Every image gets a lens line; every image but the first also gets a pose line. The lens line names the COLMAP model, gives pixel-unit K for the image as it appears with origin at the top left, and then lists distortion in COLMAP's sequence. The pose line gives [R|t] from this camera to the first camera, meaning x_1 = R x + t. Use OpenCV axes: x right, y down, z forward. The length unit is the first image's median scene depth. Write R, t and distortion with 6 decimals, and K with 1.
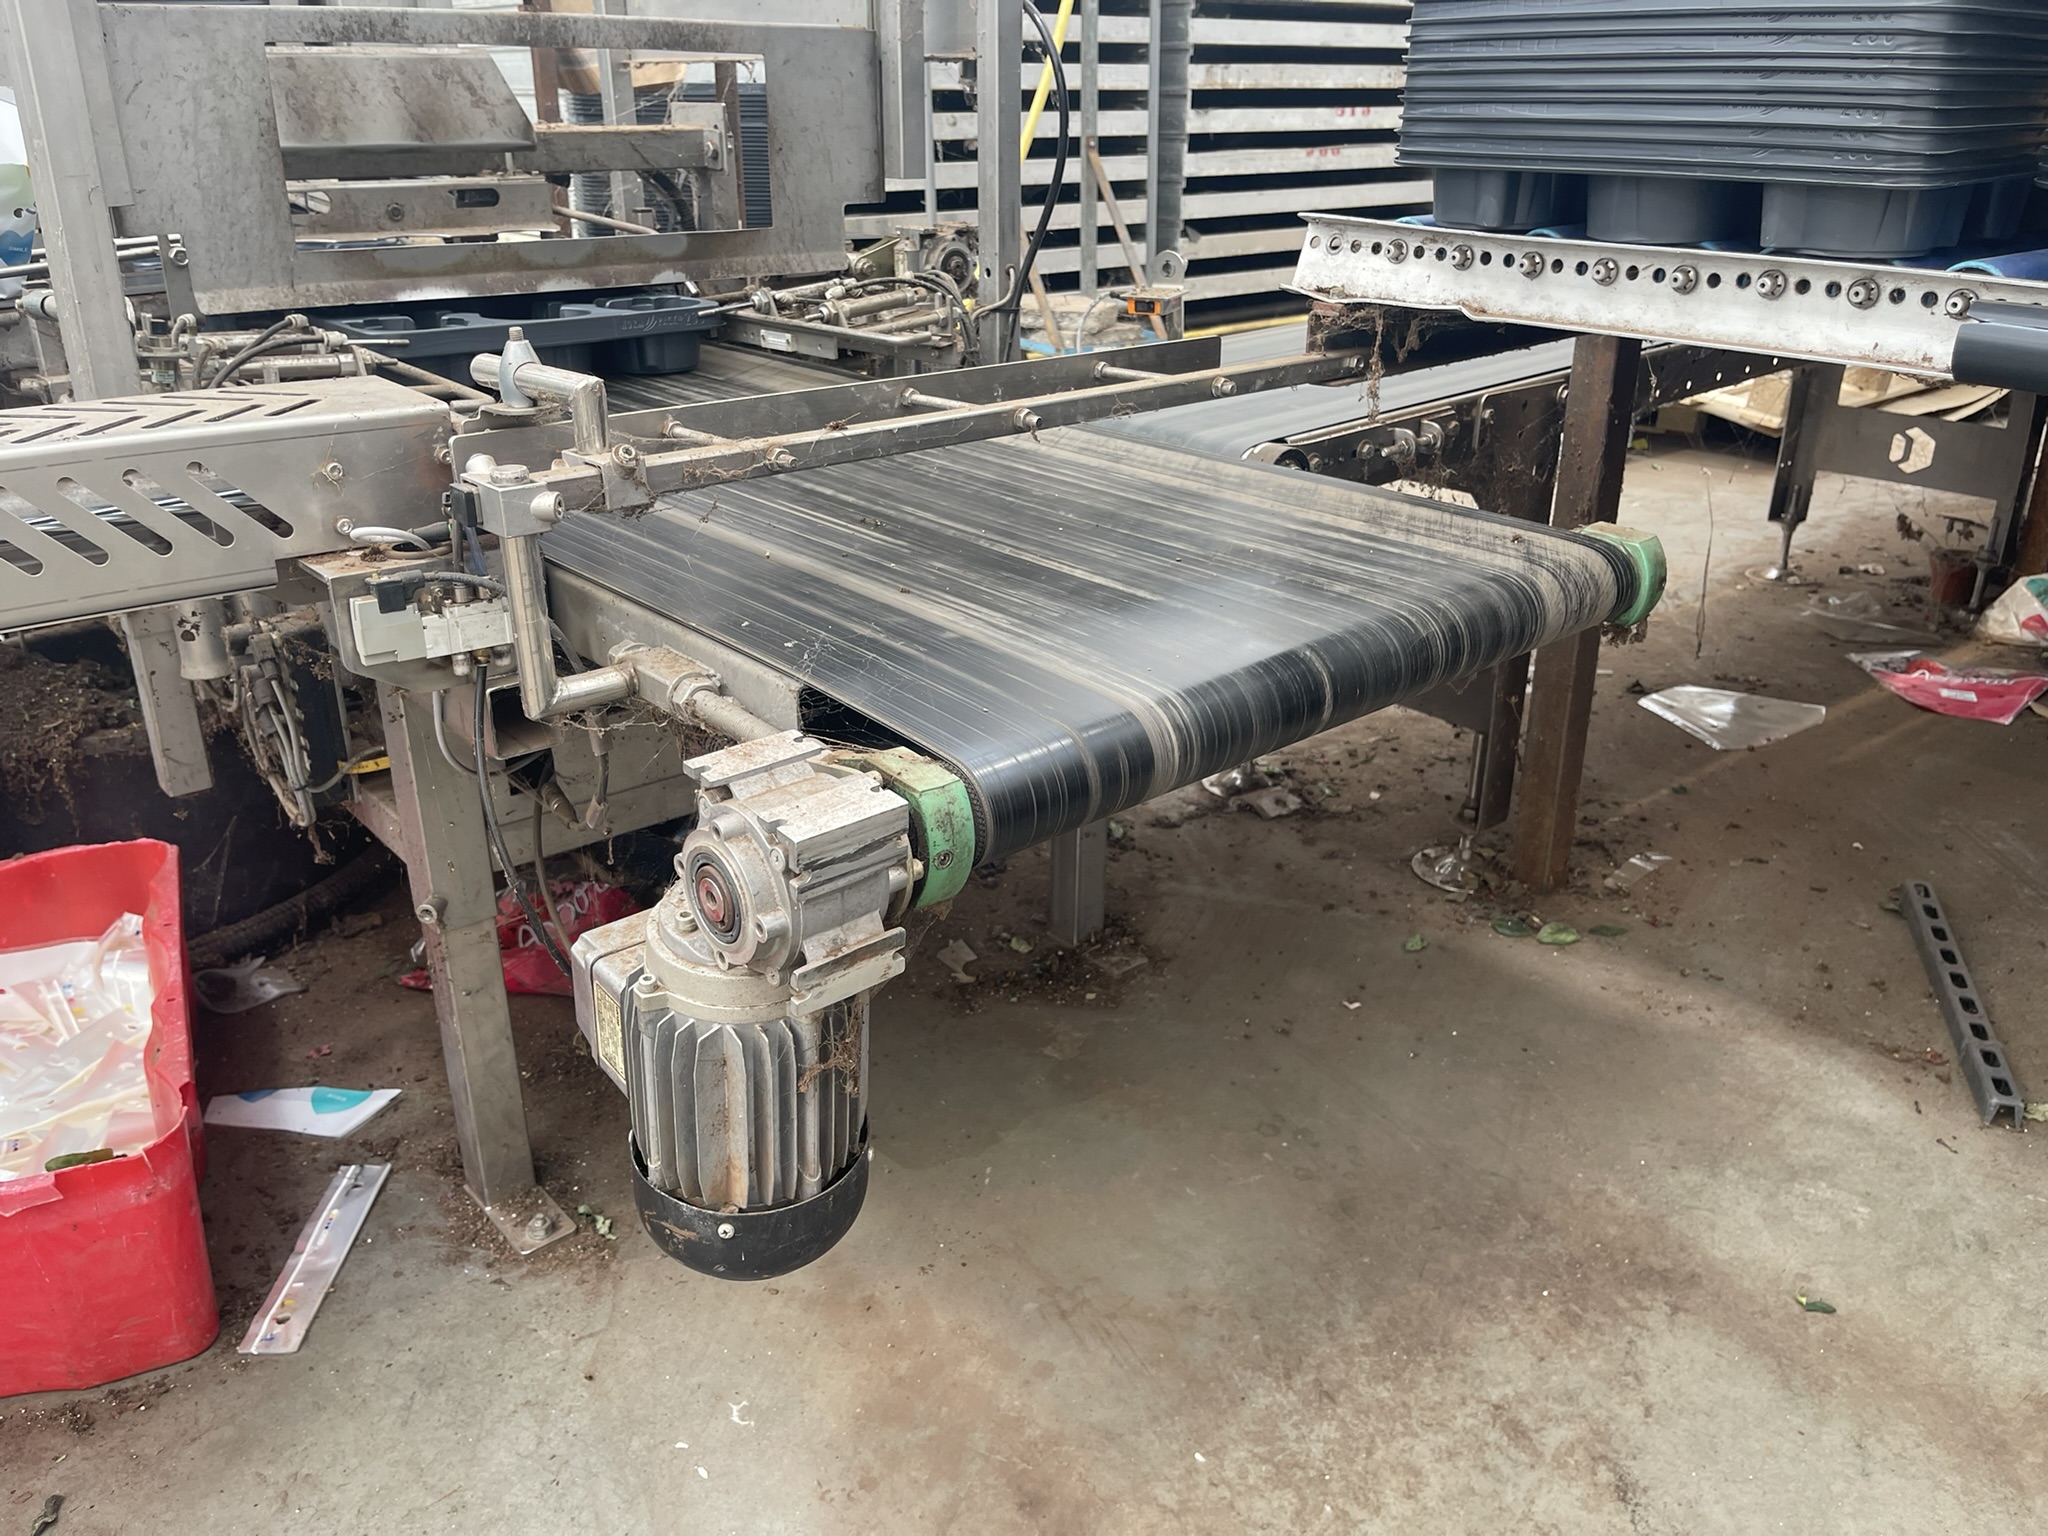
lens RADIAL K [[1558.3, 0, 1025.0], [0, 1558.3, 775.6], [0, 0, 1]] dist [0.075871, -0.111444]
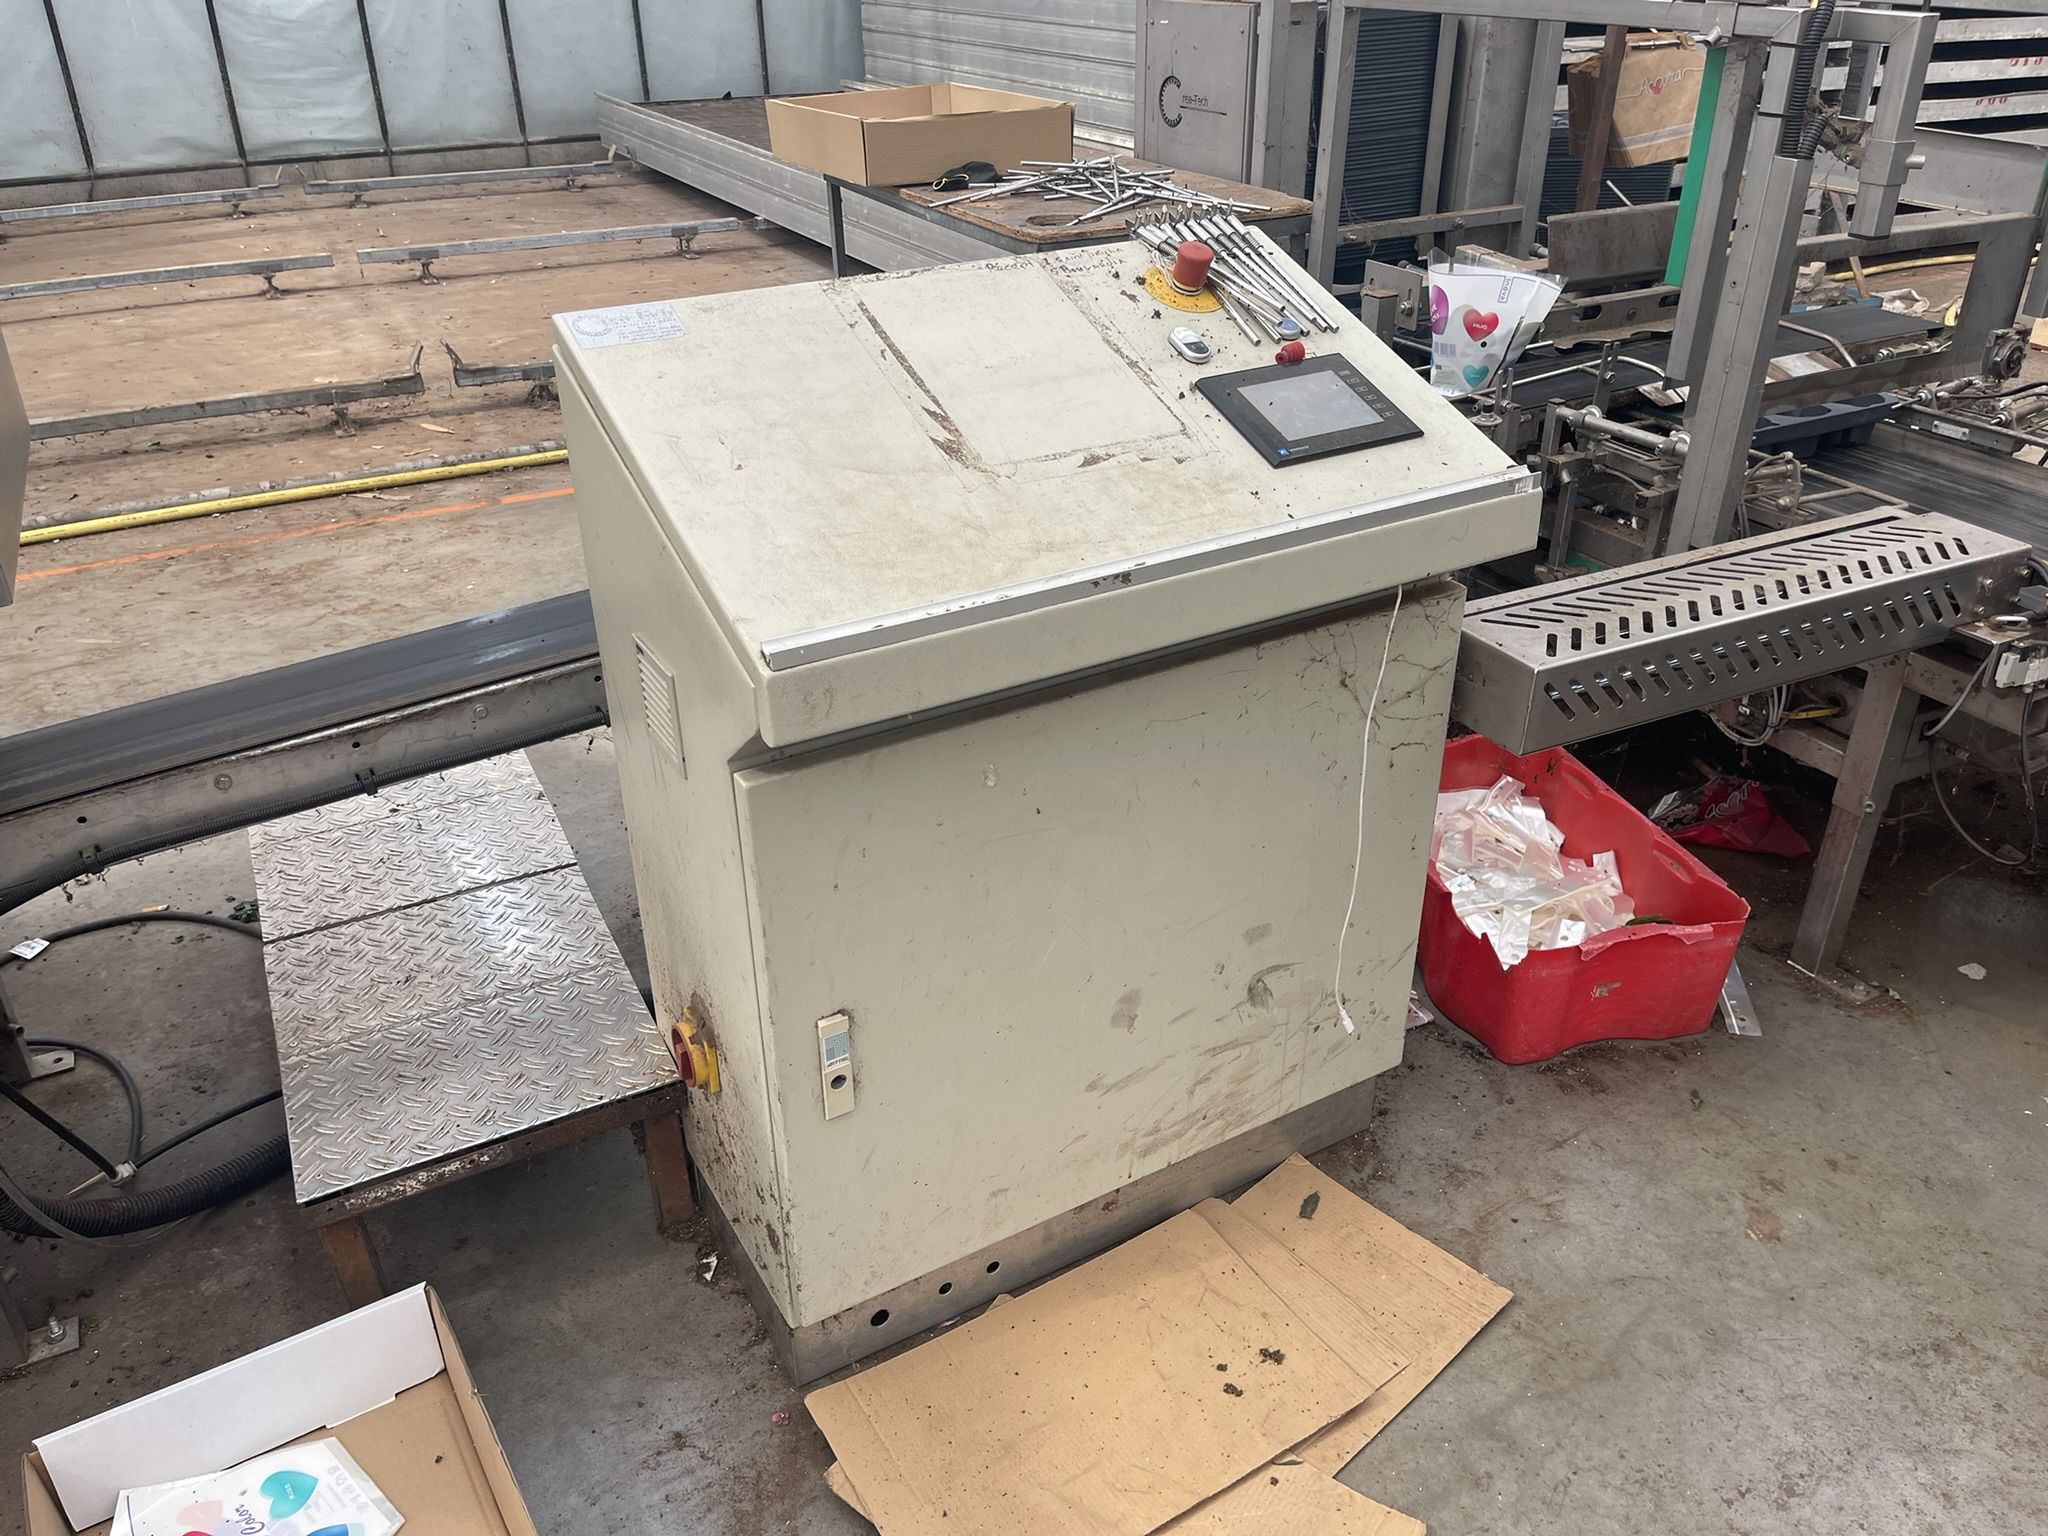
lens RADIAL K [[1558.3, 0, 1013.3], [0, 1558.3, 775.2], [0, 0, 1]] dist [0.075871, -0.111444]
pose [[0.974393, 0.101274, -0.200751, -0.853440], [-0.081606, 0.991228, 0.103955, -0.046796], [0.209518, -0.084911, 0.974111, -0.817305]]
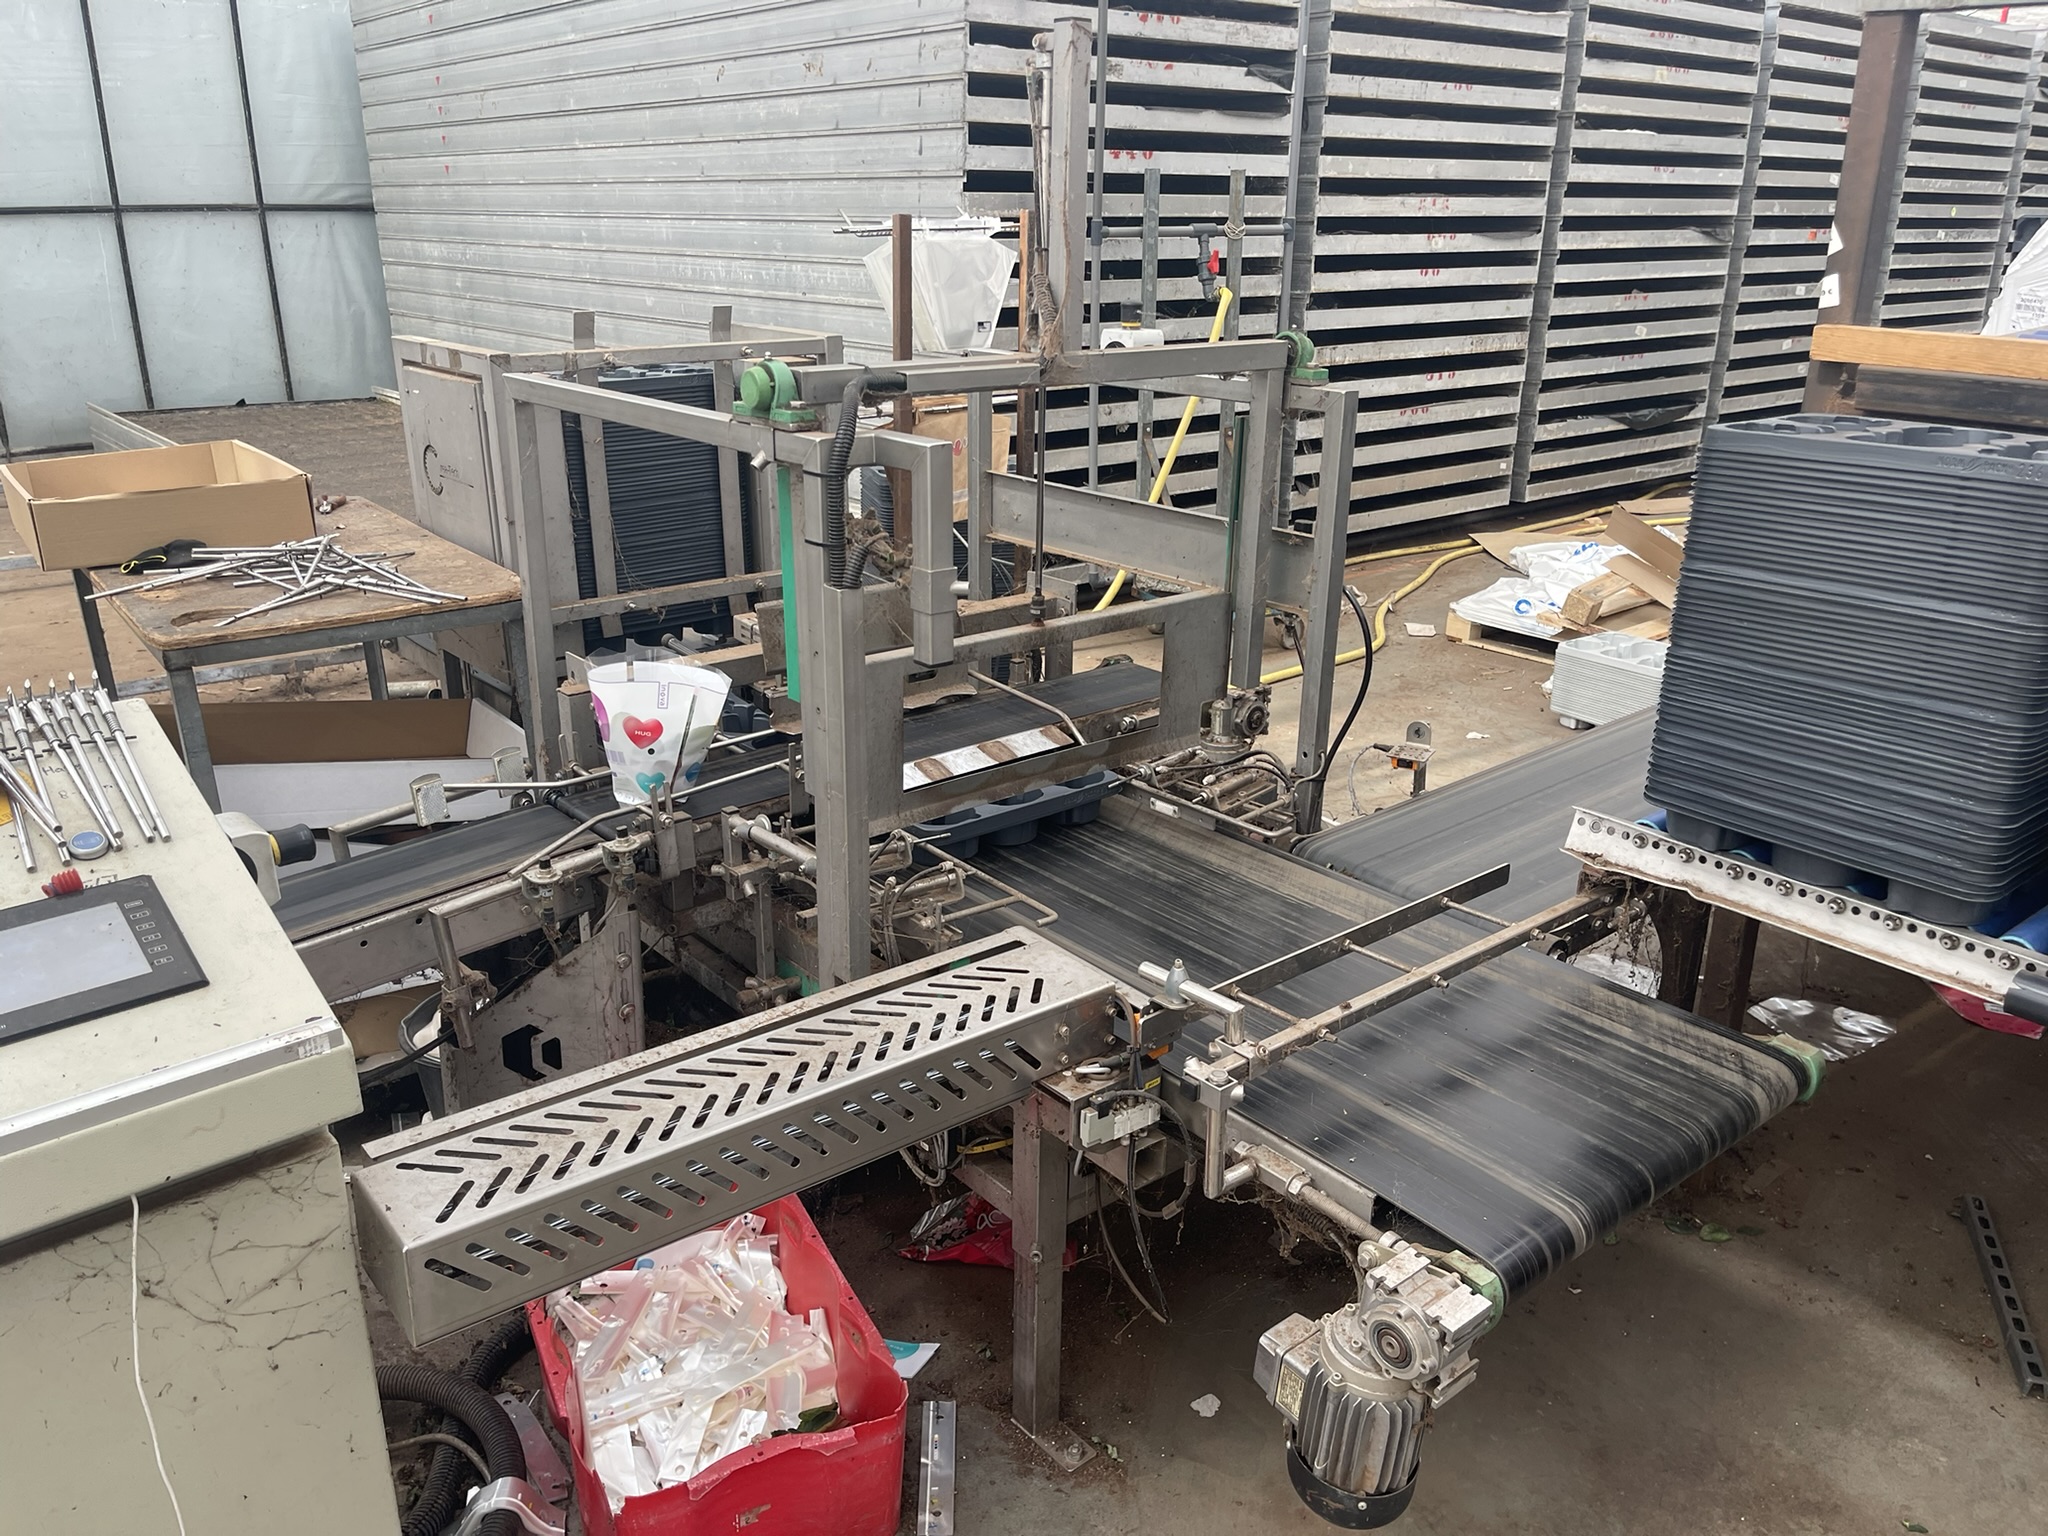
lens RADIAL K [[1558.3, 0, 1002.8], [0, 1558.3, 787.6], [0, 0, 1]] dist [0.075871, -0.111444]
pose [[0.999560, 0.015913, -0.025047, -0.337664], [-0.017258, 0.998368, -0.054434, -0.266621], [0.024140, 0.054843, 0.998203, -0.551638]]
